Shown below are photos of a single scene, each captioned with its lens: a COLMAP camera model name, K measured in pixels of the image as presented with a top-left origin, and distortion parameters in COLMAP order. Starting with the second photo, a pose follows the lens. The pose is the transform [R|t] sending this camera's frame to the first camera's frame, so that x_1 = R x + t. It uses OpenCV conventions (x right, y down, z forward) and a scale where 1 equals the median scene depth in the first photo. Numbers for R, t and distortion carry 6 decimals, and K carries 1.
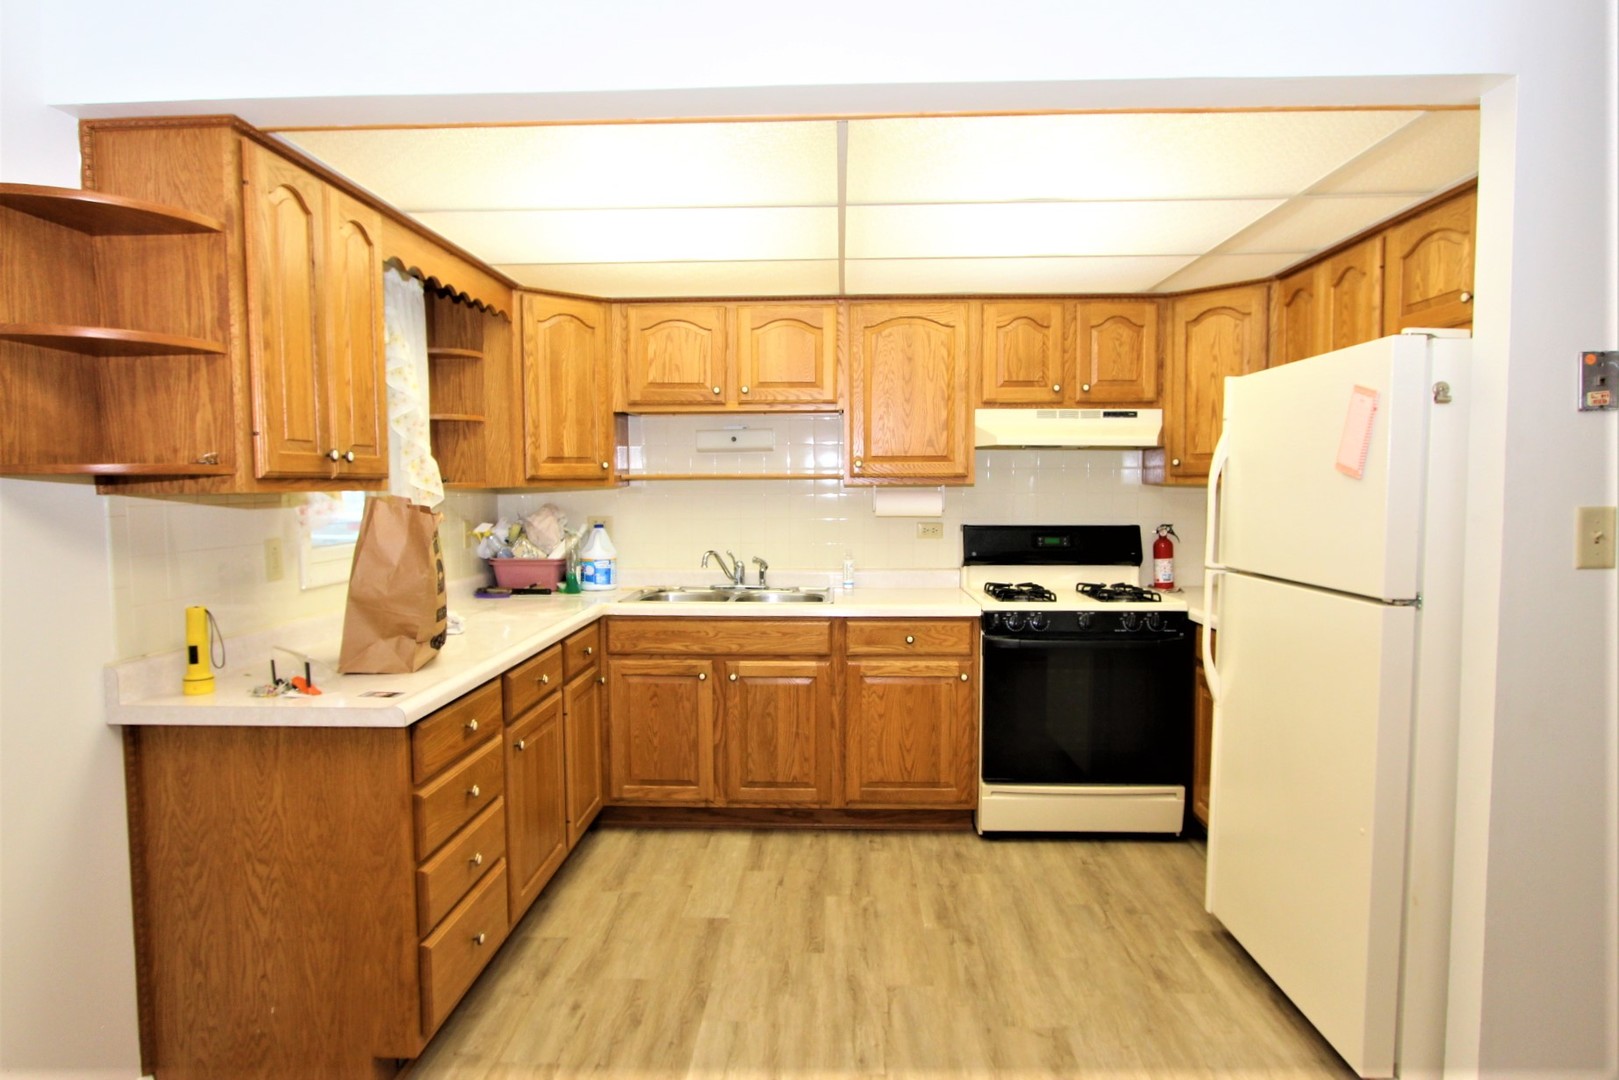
lens RADIAL K [[911.4, 0, 814.1], [0, 911.4, 539.1], [0, 0, 1]] dist [-0.017016, 0.004999]
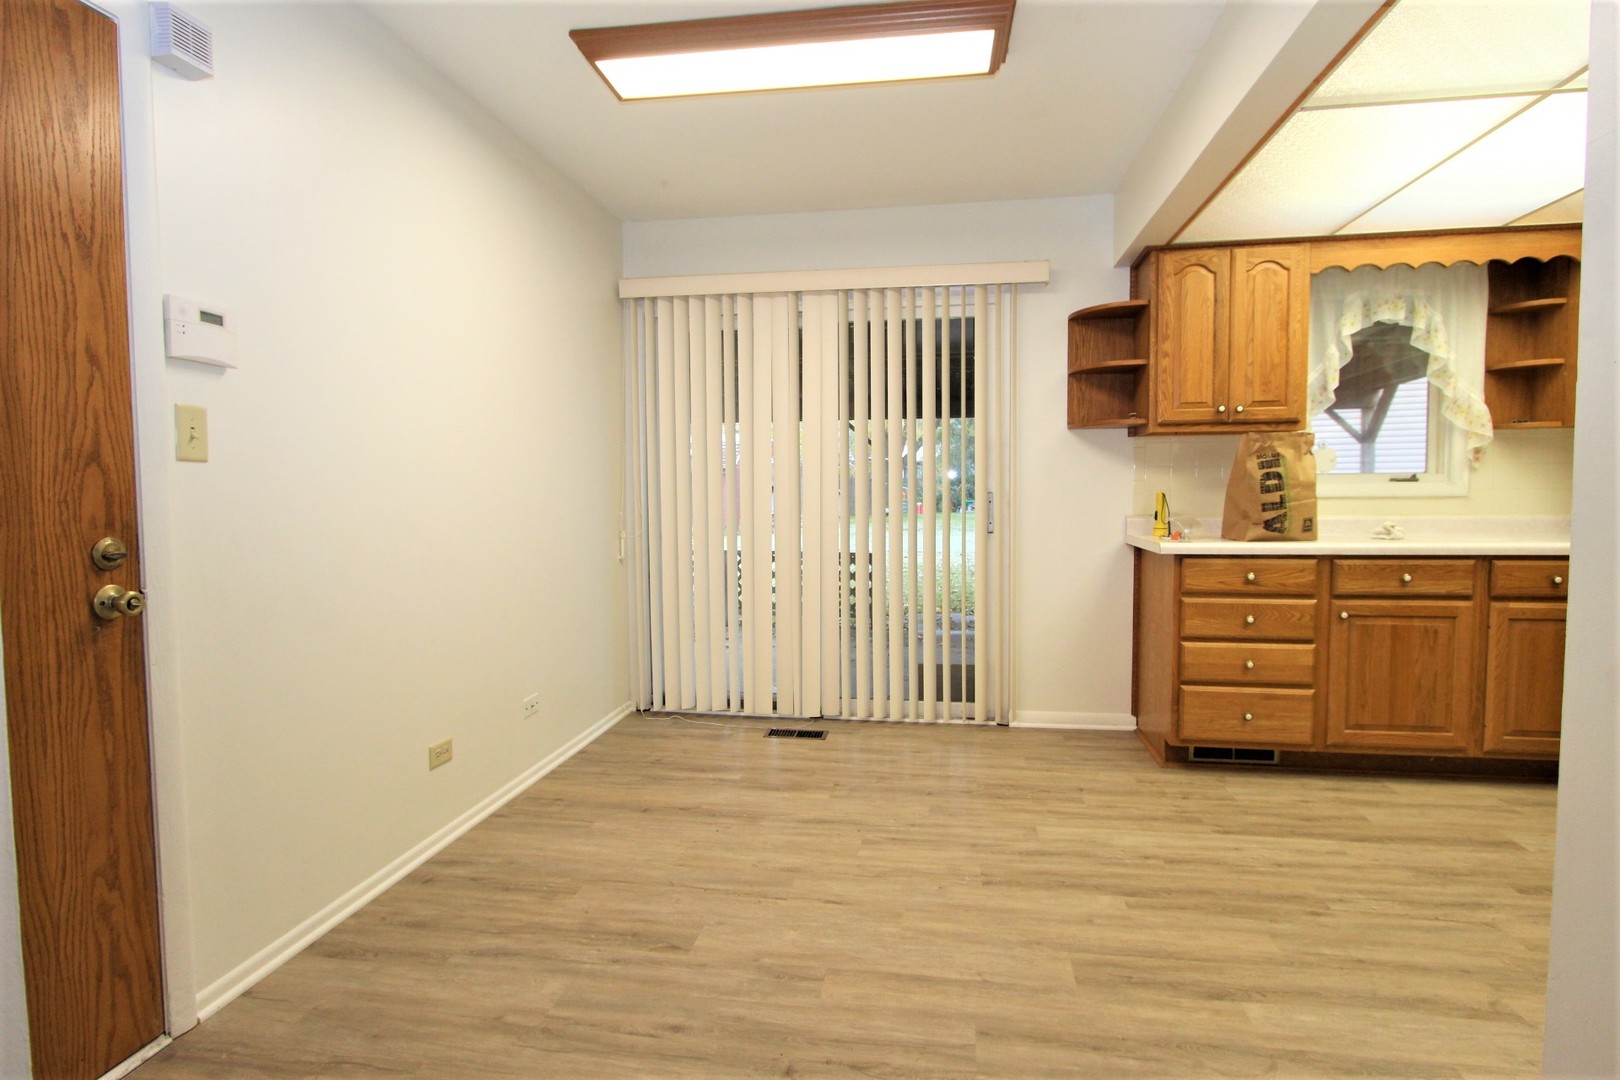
lens RADIAL K [[912.0, 0, 810.7], [0, 912.0, 539.5], [0, 0, 1]] dist [-0.017016, 0.004999]
pose [[-0.130392, 0.067951, -0.989131, 1.188311], [-0.043684, 0.996286, 0.074201, 0.054746], [0.990500, 0.052884, -0.126939, 0.423399]]
